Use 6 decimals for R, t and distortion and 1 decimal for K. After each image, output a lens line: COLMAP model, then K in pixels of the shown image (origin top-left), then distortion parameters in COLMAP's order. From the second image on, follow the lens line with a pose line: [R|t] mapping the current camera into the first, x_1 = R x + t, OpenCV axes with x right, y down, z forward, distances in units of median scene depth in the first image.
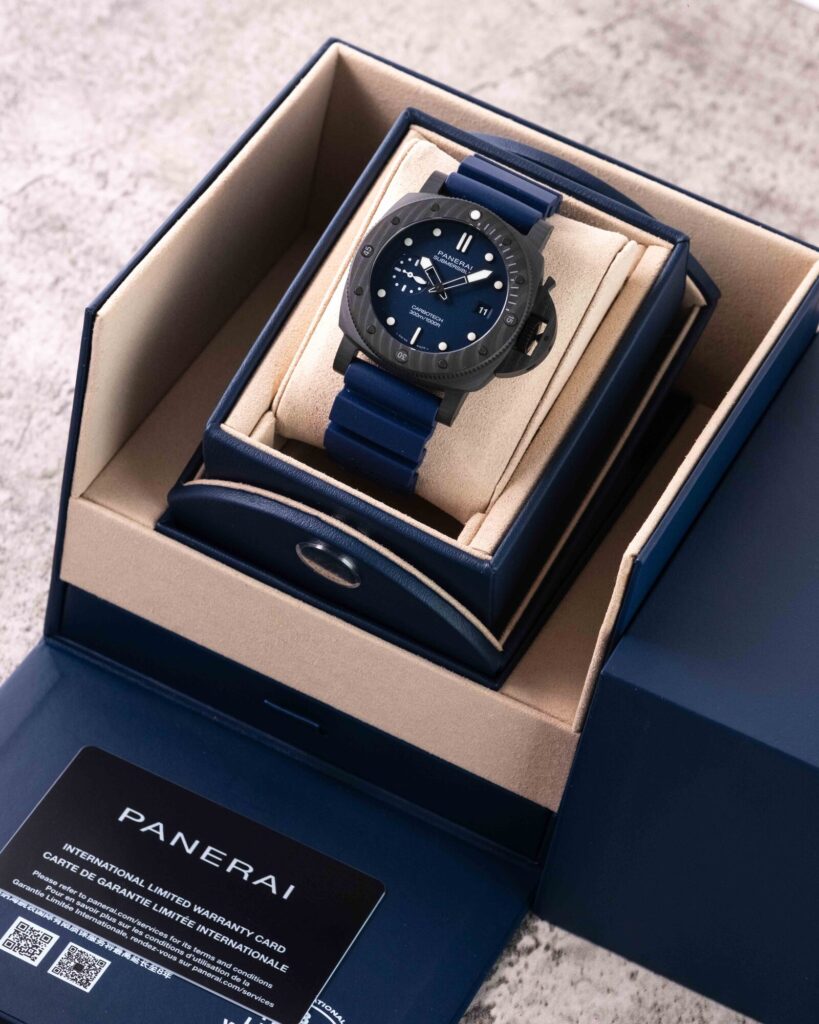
lens RADIAL K [[4041.3, 0, 409.5], [0, 4041.3, 512.0], [0, 0, 1]] dist [0.342816, 2.529895]
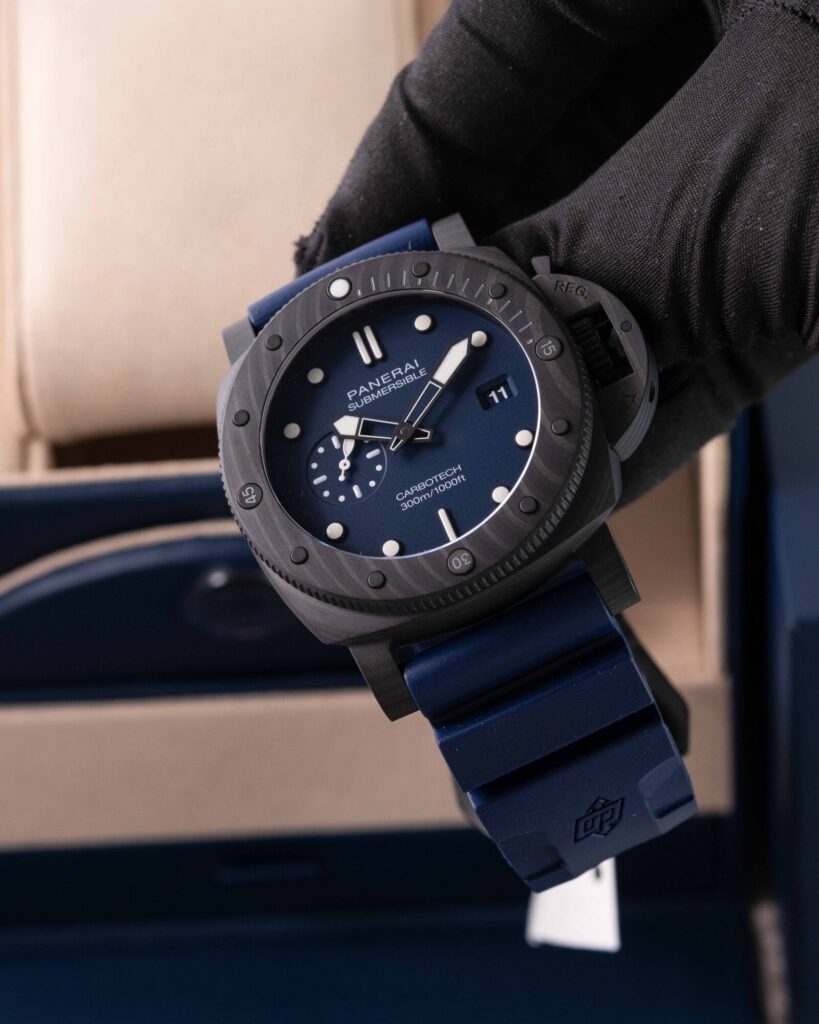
lens RADIAL K [[4041.3, 0, 409.5], [0, 4041.3, 512.0], [0, 0, 1]] dist [0.342816, 2.529895]
pose [[0.650095, -0.730750, 0.208280, -0.098830], [0.758214, 0.605853, -0.240945, 0.066687], [0.049884, 0.314559, 0.947926, 0.538386]]
